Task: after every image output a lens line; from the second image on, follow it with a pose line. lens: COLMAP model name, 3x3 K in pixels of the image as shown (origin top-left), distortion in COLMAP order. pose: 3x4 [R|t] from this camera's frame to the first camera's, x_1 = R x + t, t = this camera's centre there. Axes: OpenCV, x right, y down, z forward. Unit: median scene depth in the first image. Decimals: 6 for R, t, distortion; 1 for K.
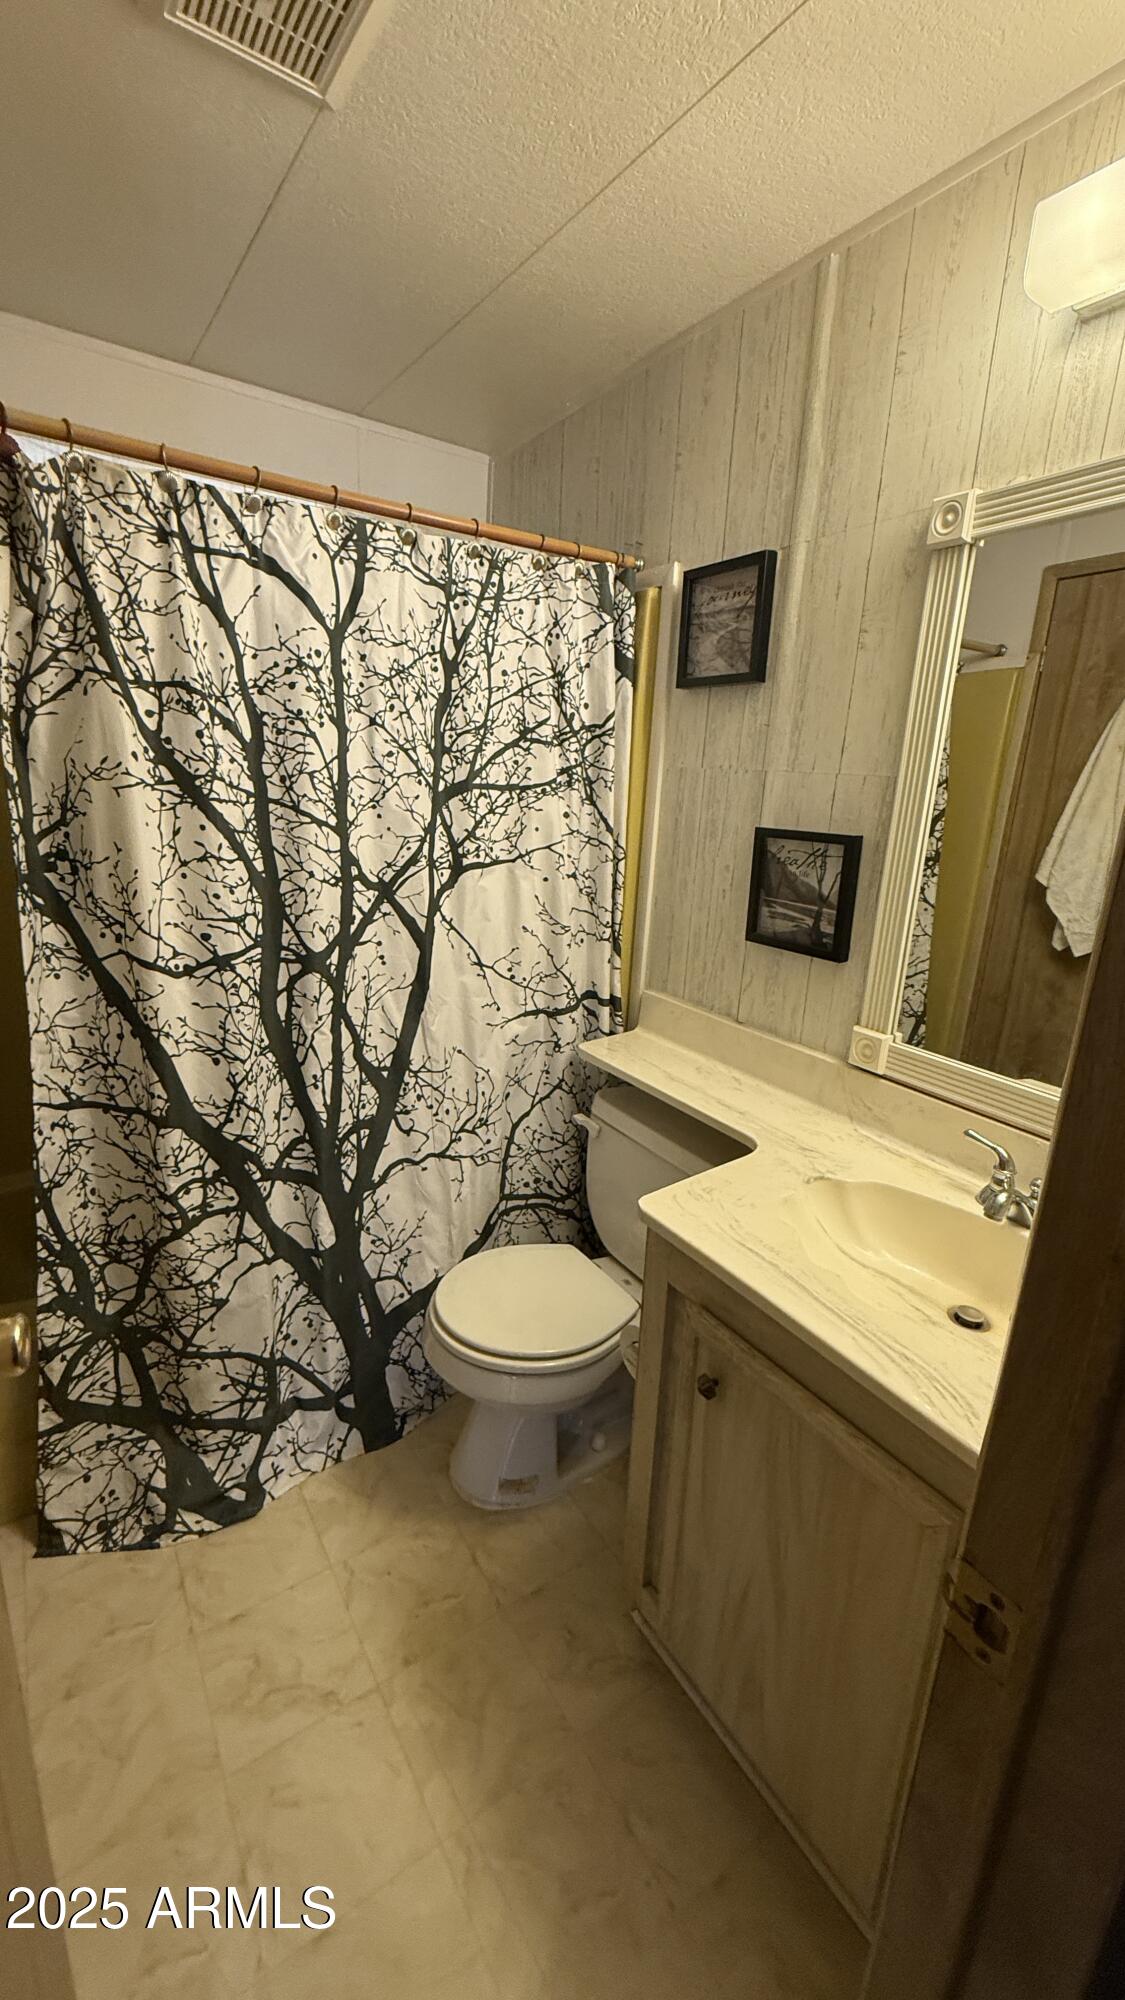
lens RADIAL K [[795.3, 0, 565.2], [0, 795.3, 993.4], [0, 0, 1]] dist [-0.001039, 0.000436]
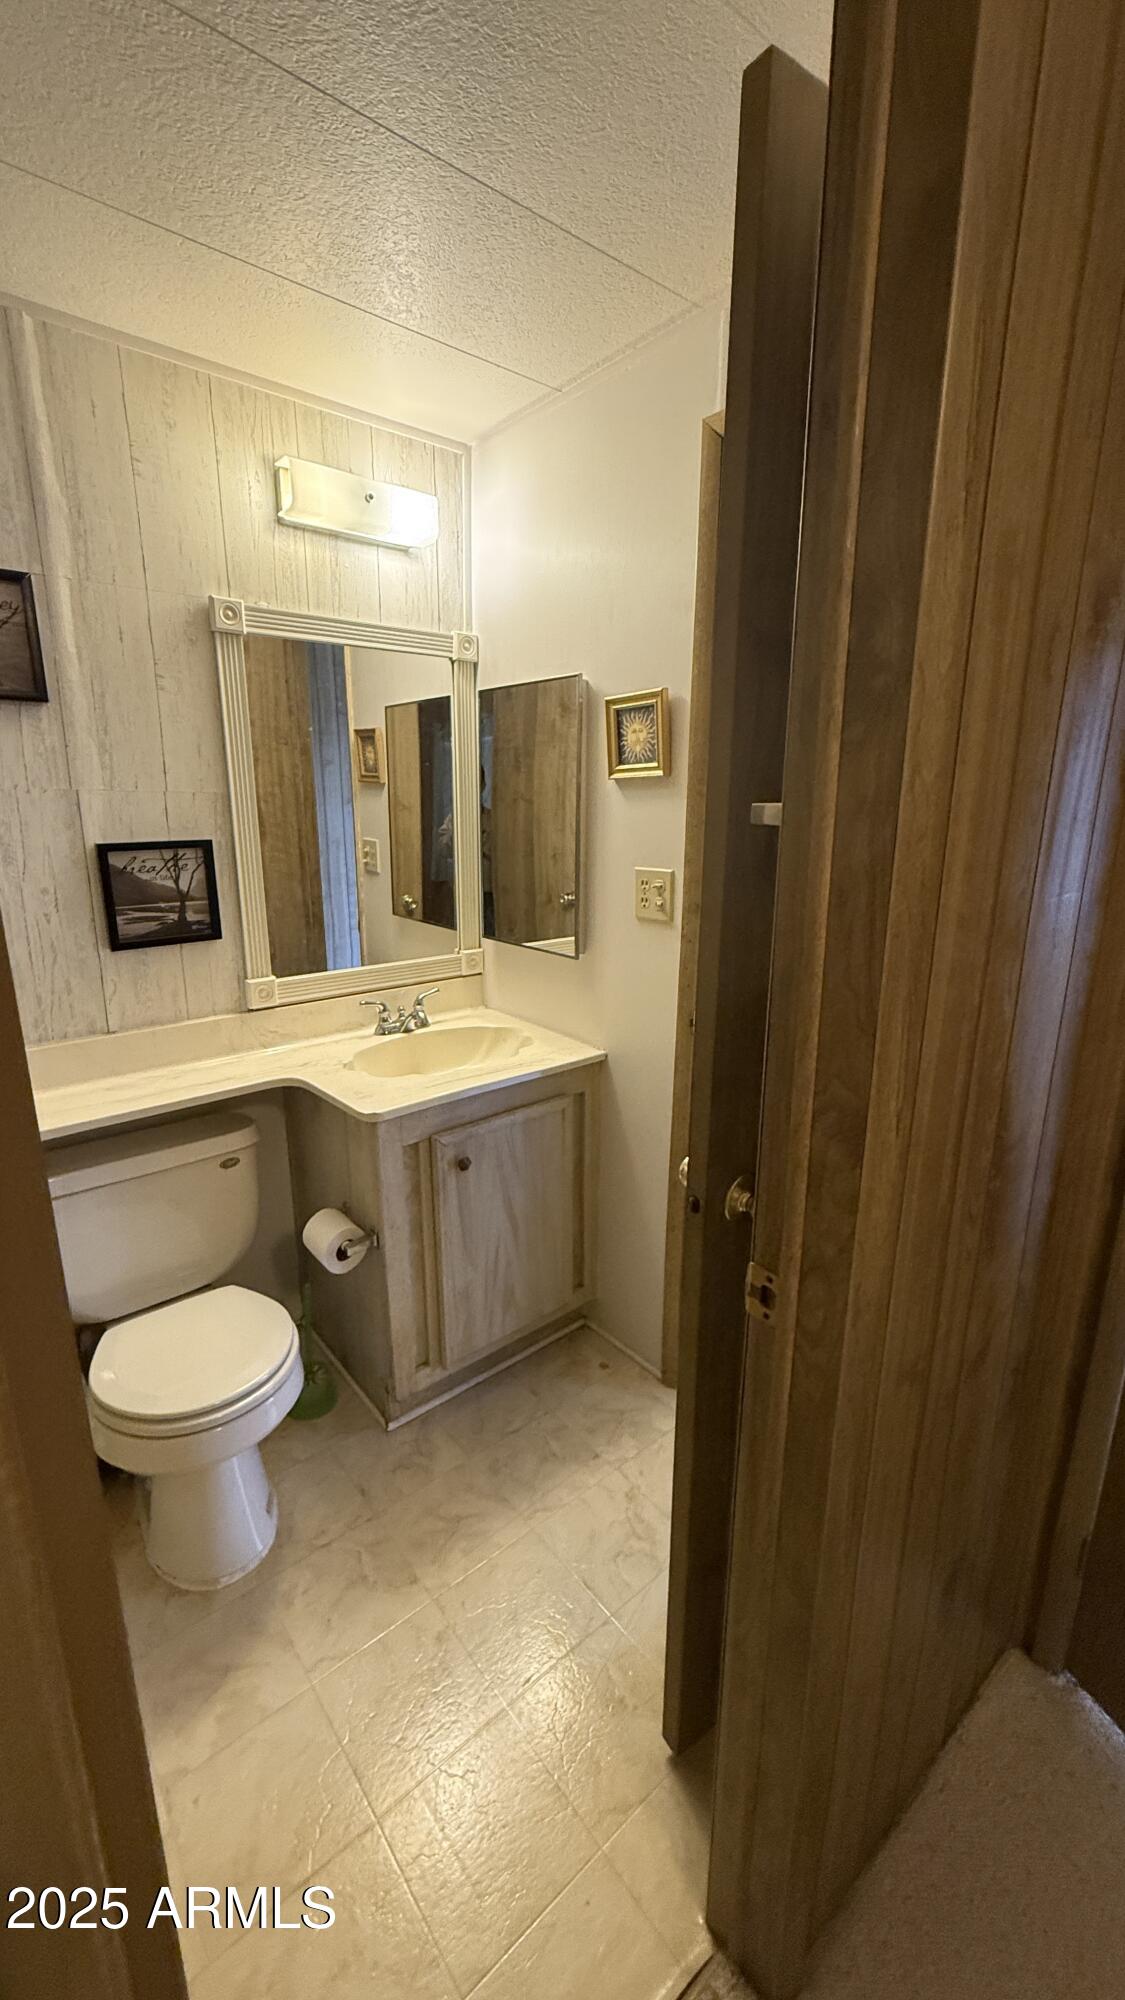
lens RADIAL K [[795.3, 0, 565.2], [0, 795.3, 993.4], [0, 0, 1]] dist [-0.001039, 0.000436]
pose [[-0.102307, -0.288919, 0.951871, -0.935936], [0.249861, 0.918751, 0.305721, -0.207117], [-0.962862, 0.269113, -0.021805, 0.512920]]
